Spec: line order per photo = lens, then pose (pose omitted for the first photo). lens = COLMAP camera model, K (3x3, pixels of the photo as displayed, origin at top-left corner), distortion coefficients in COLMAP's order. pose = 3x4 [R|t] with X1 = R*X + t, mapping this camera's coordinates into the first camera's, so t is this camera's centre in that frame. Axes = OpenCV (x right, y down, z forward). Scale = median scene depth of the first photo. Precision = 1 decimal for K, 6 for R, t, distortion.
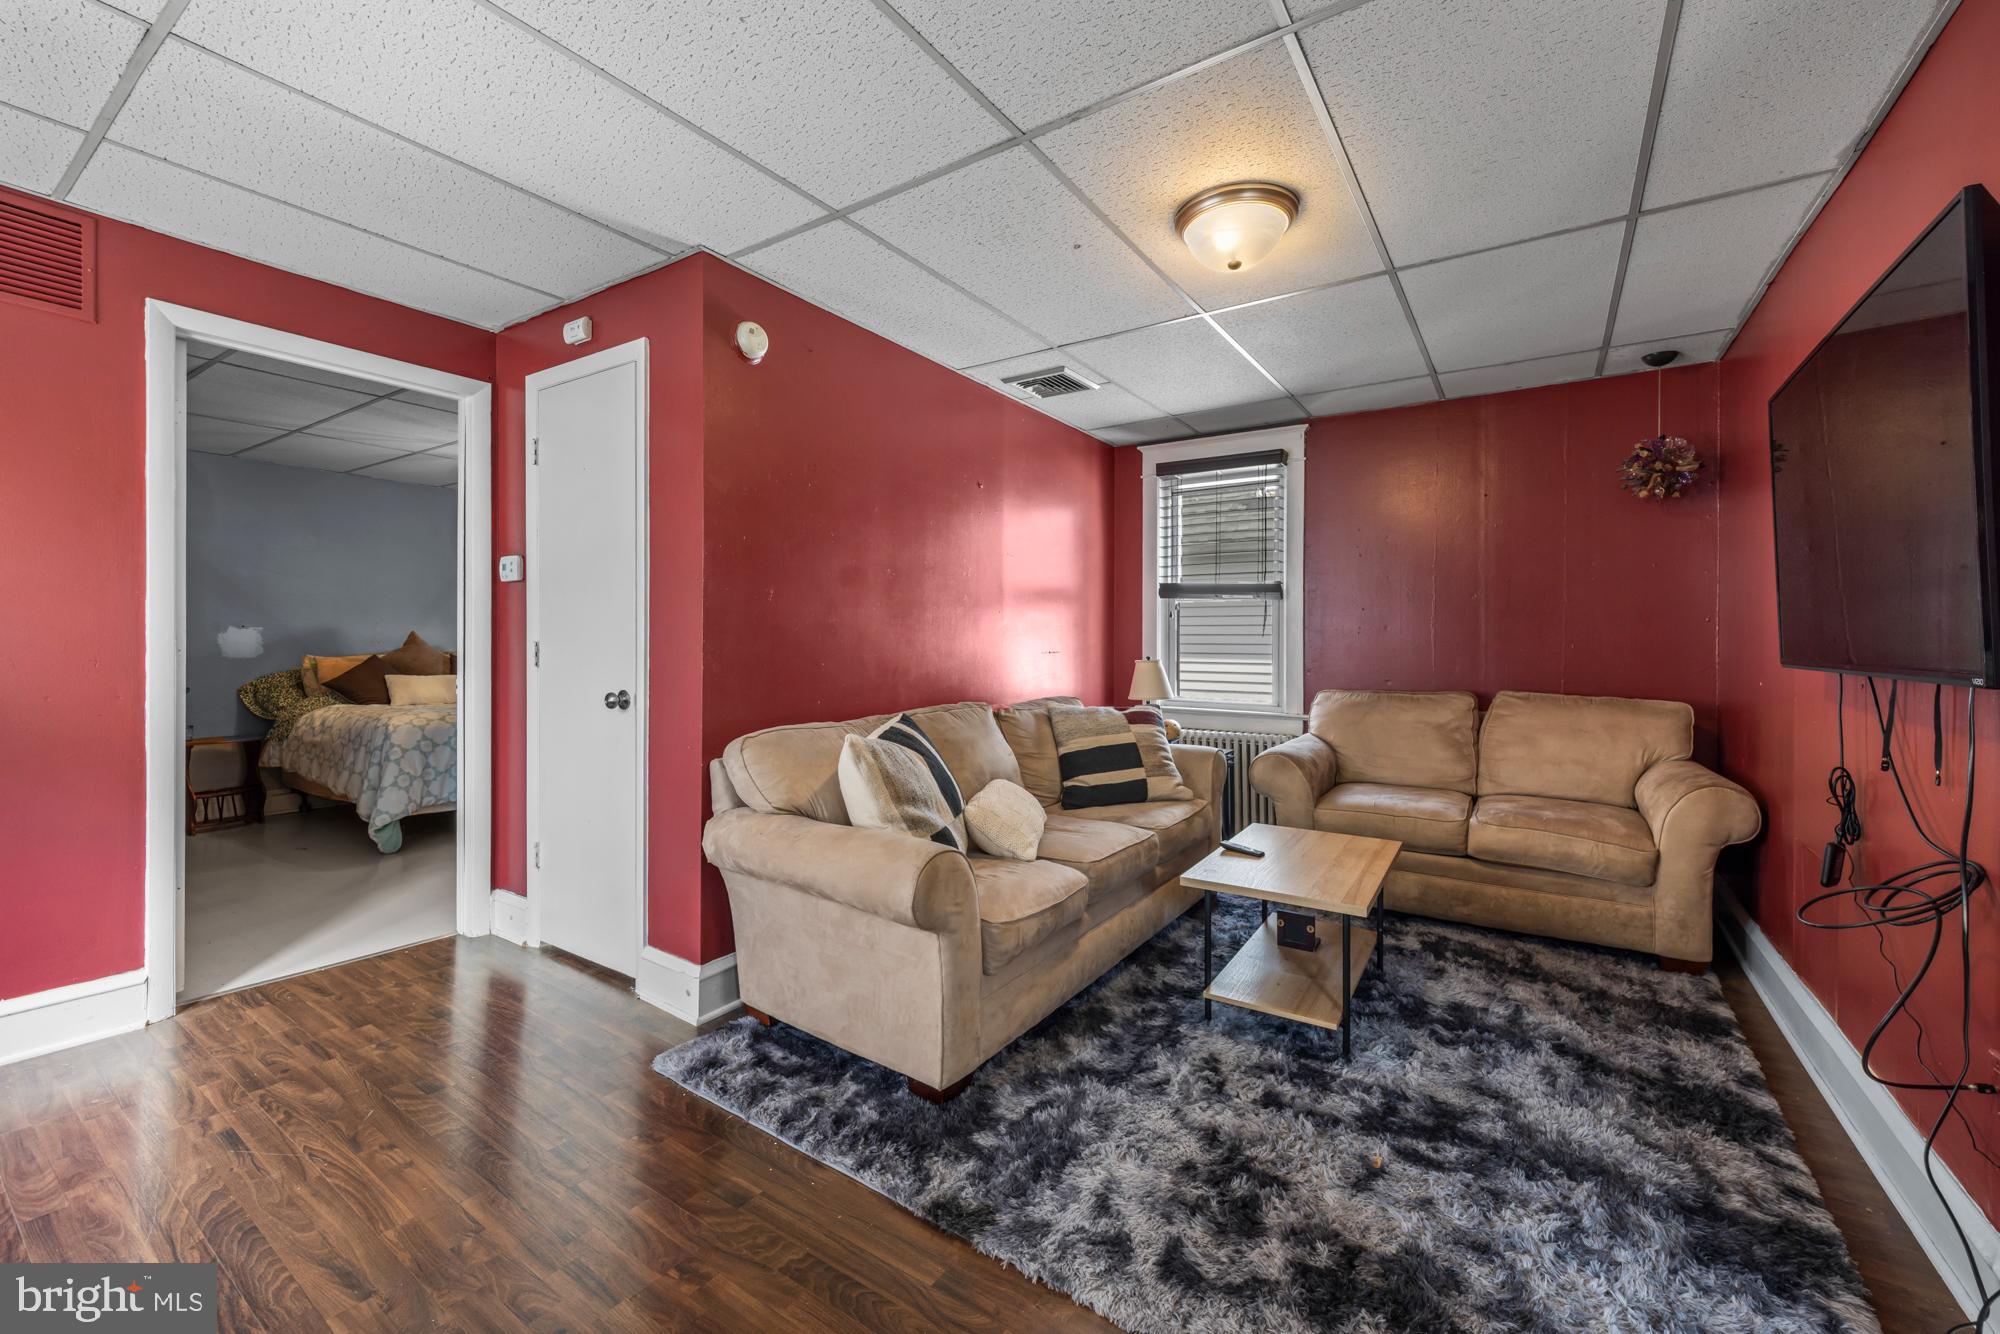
lens RADIAL K [[811.0, 0, 984.7], [0, 811.0, 648.5], [0, 0, 1]] dist [0.011898, -0.000467]
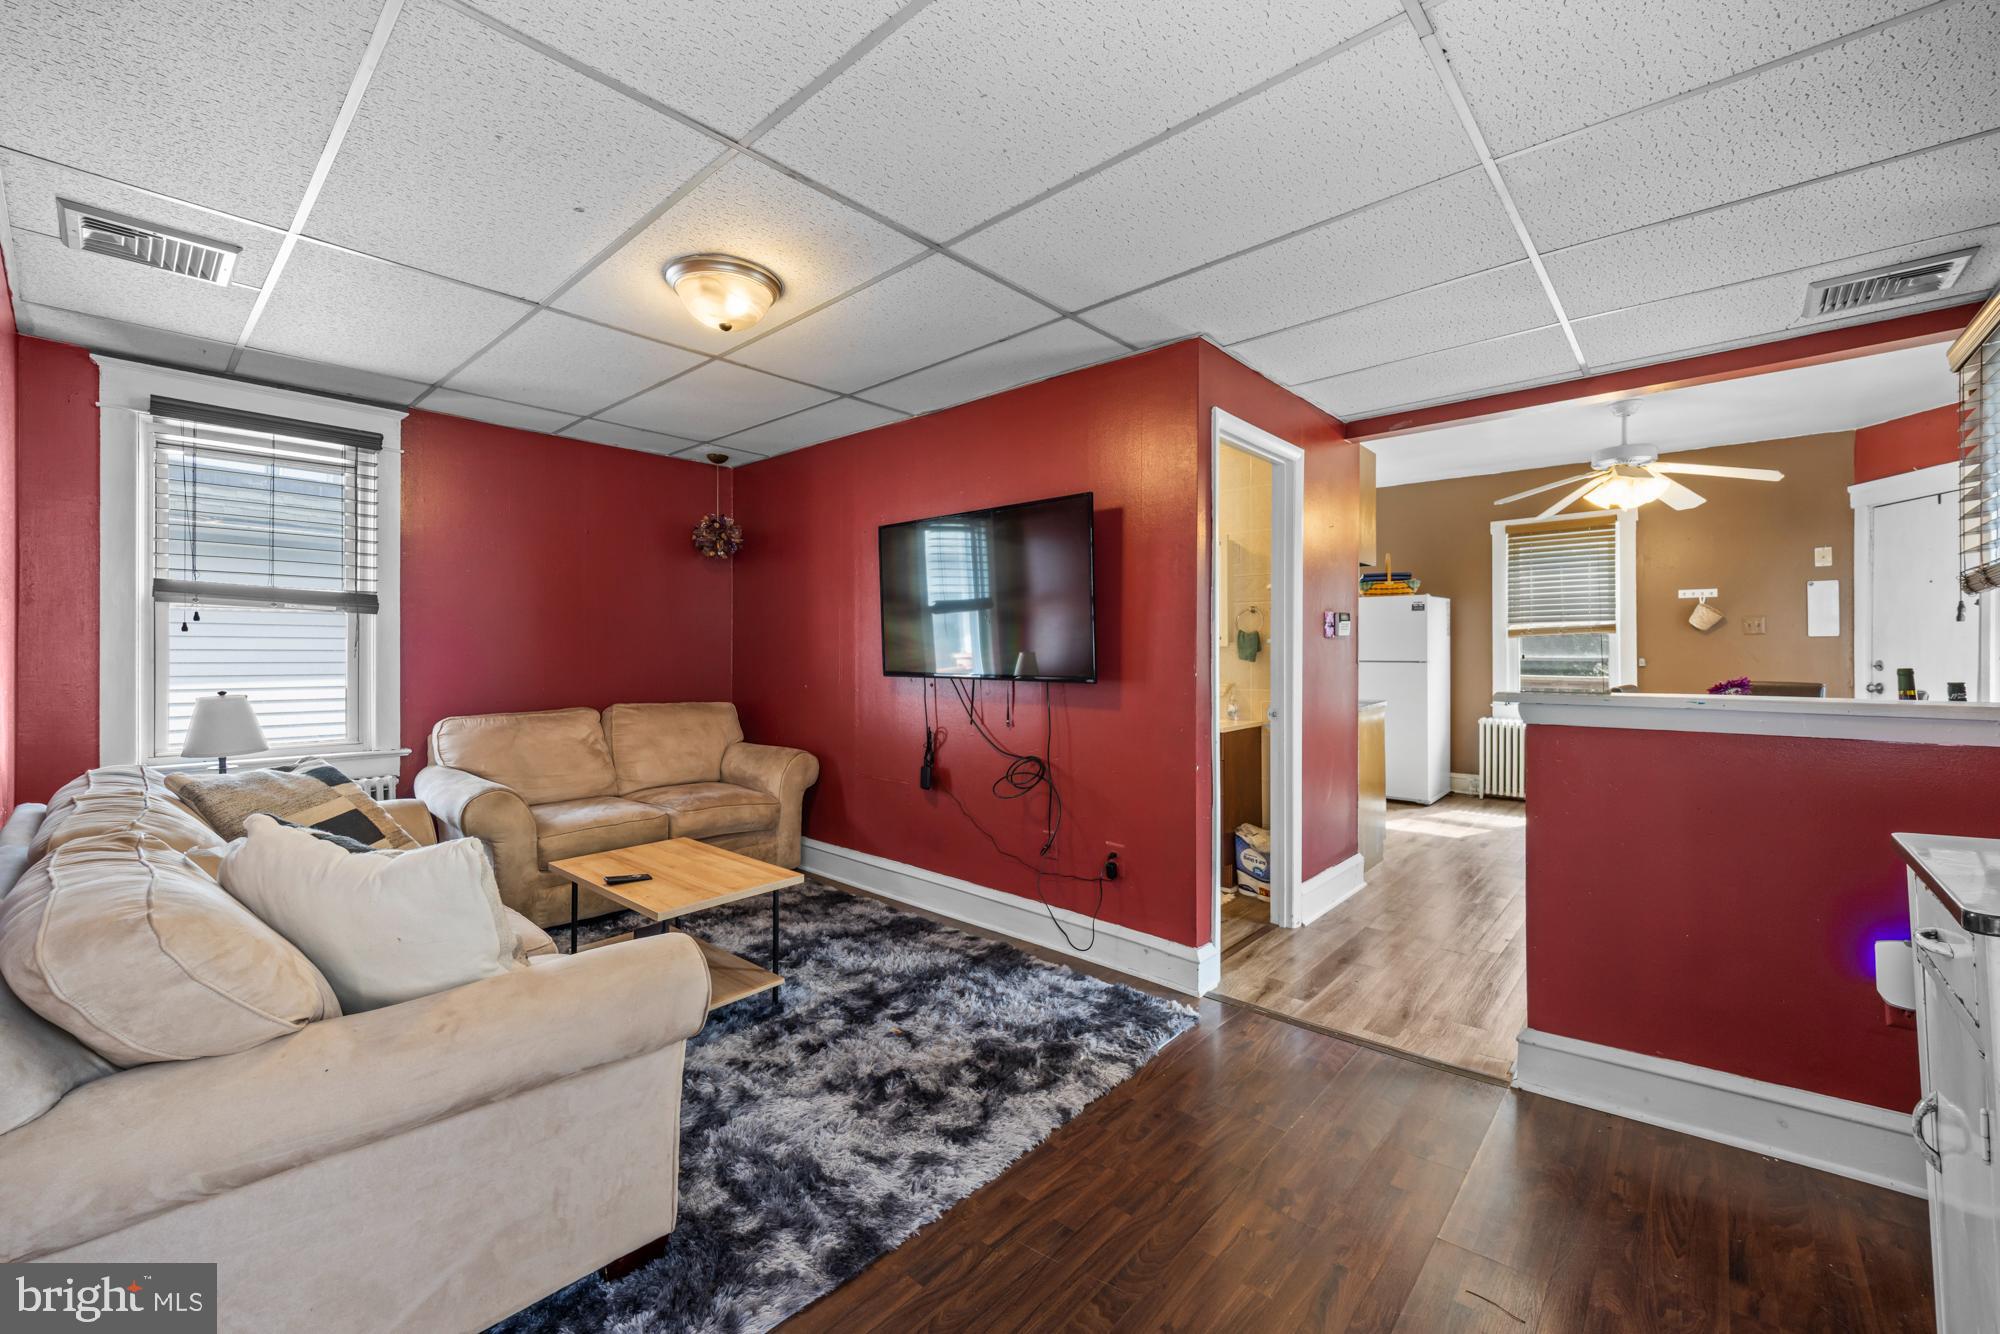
lens RADIAL K [[811.0, 0, 1000.1], [0, 811.0, 655.0], [0, 0, 1]] dist [0.011898, -0.000467]
pose [[0.137231, -0.009383, 0.990495, -0.761700], [0.010886, 0.999909, 0.007964, -0.036667], [-0.990479, 0.009690, 0.137321, 0.515743]]
